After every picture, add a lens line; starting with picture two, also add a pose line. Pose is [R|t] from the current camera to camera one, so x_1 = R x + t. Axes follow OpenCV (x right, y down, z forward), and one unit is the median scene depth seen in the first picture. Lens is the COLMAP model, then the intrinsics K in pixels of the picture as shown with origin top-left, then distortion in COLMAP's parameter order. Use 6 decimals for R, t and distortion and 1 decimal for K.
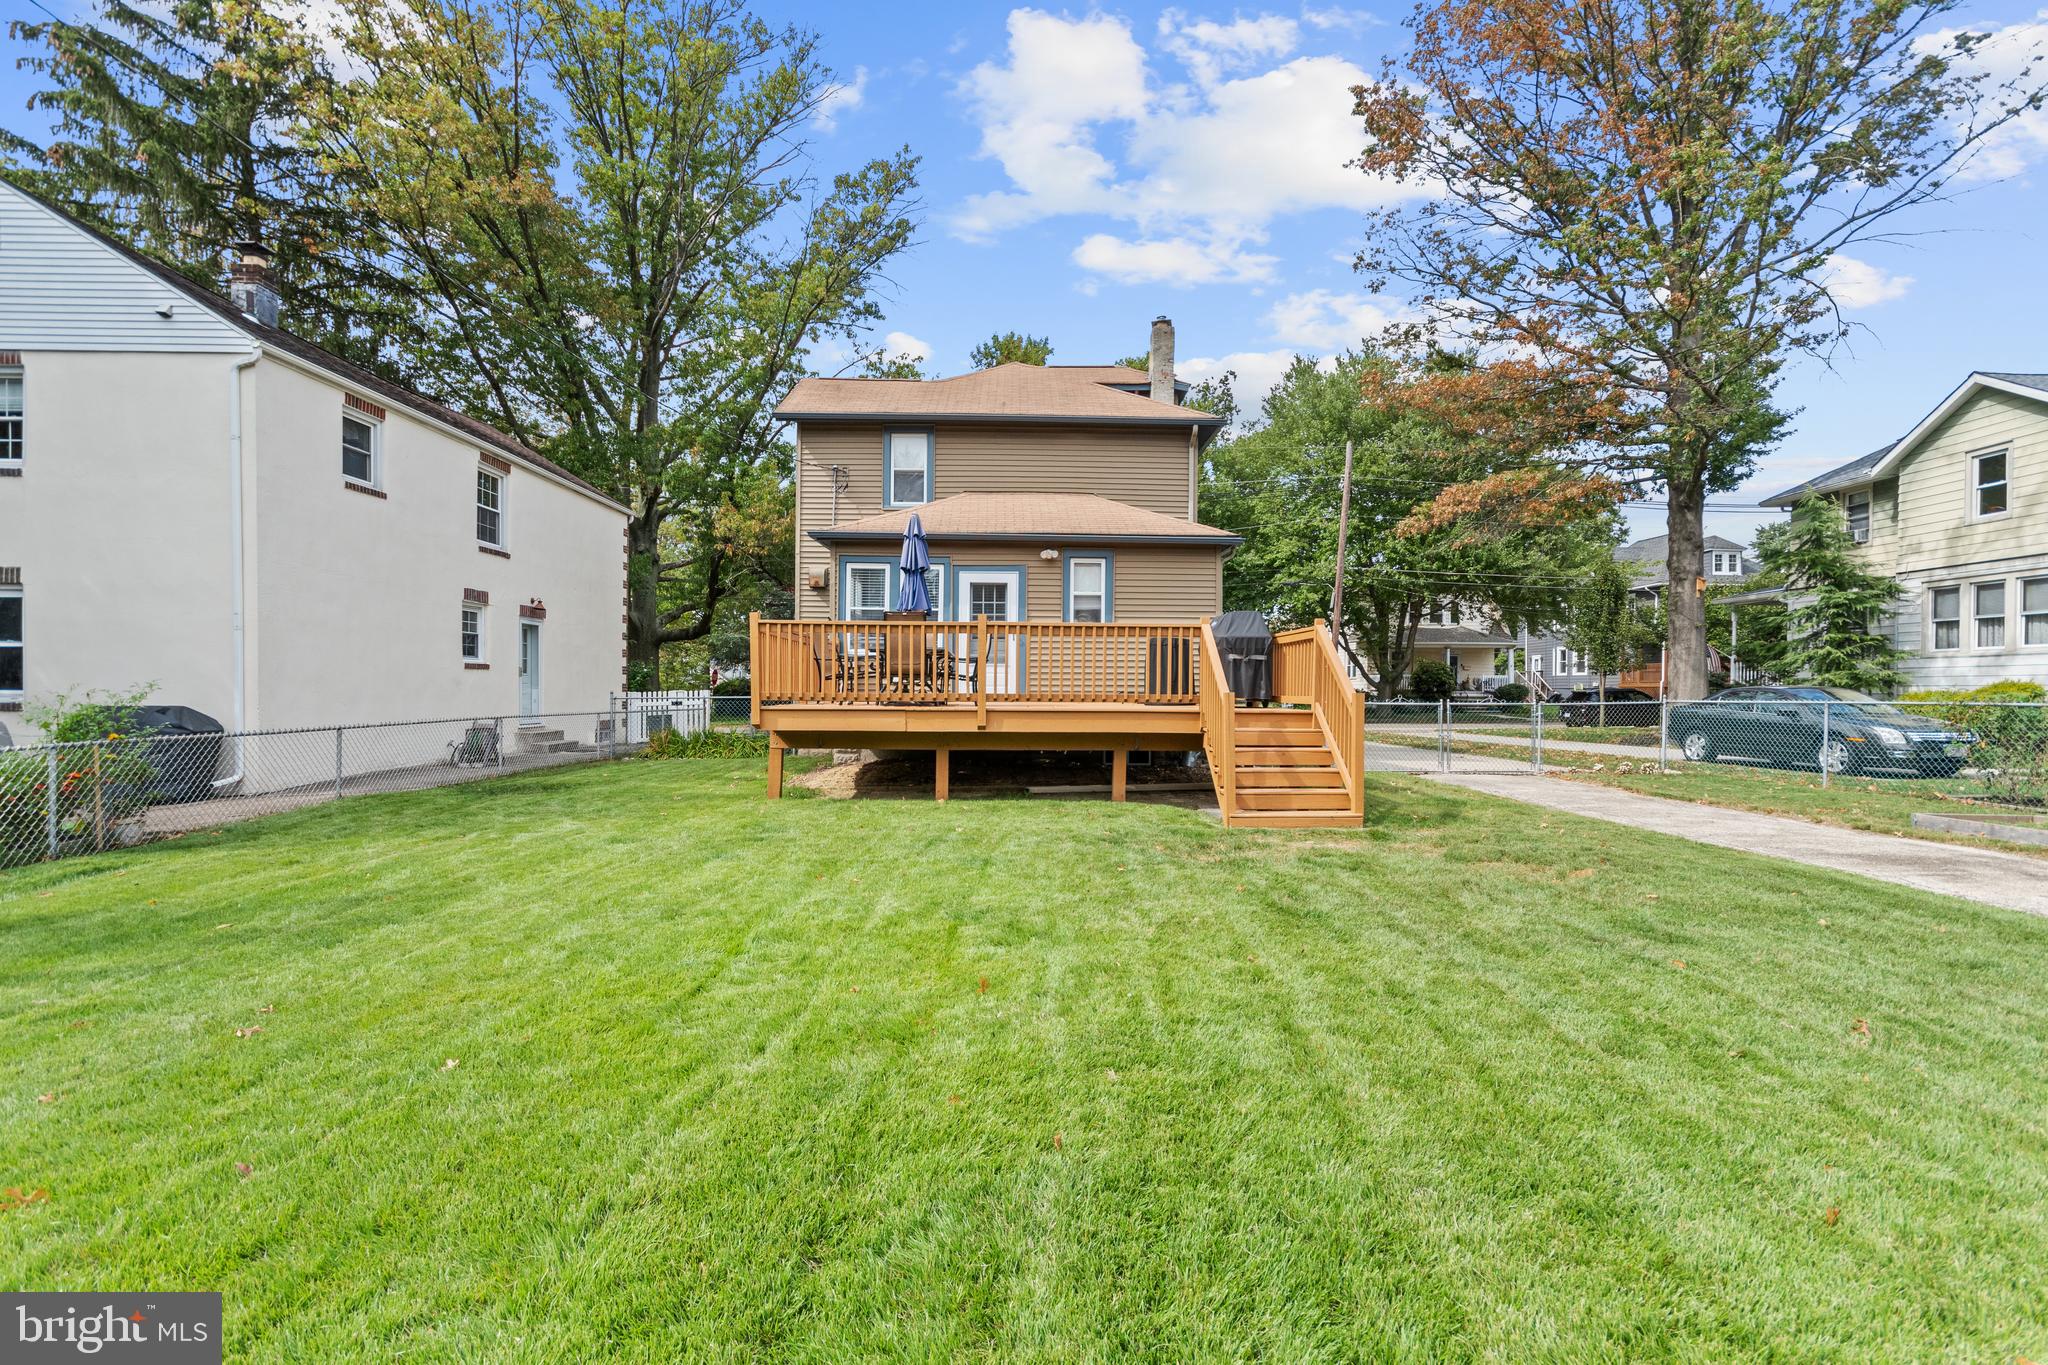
lens RADIAL K [[921.4, 0, 1027.5], [0, 921.4, 689.5], [0, 0, 1]] dist [0.000312, 0.001964]
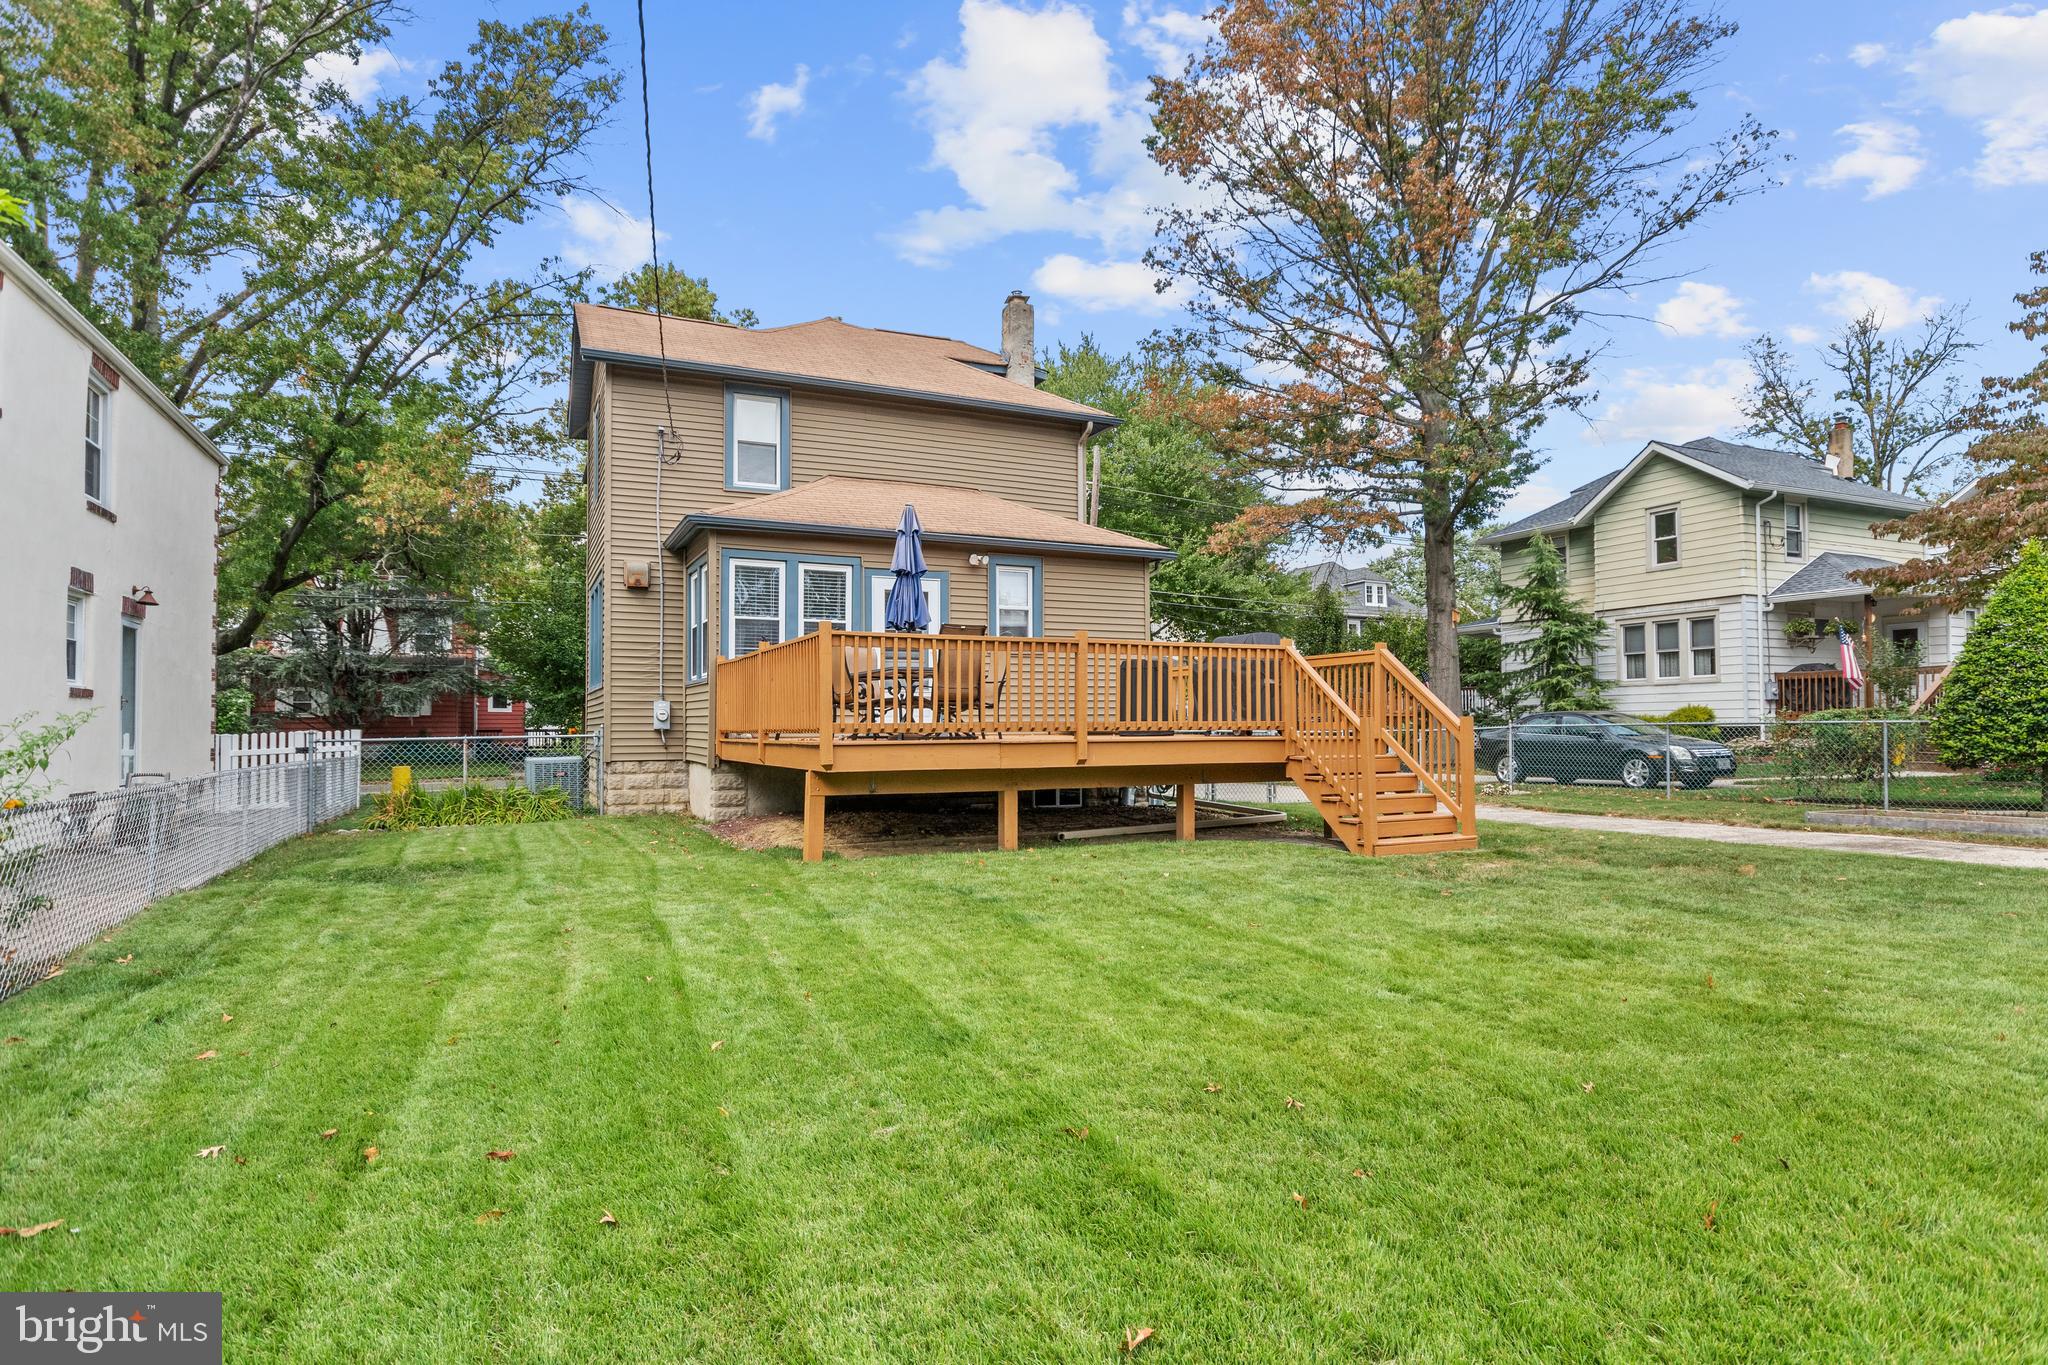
lens RADIAL K [[1151.3, 0, 1022.8], [0, 1151.3, 681.4], [0, 0, 1]] dist [0.004544, 0.000037]
pose [[0.908251, 0.004900, 0.418397, -0.304187], [0.011772, 0.999236, -0.037256, 0.003360], [-0.418260, 0.038763, 0.907500, 0.025850]]
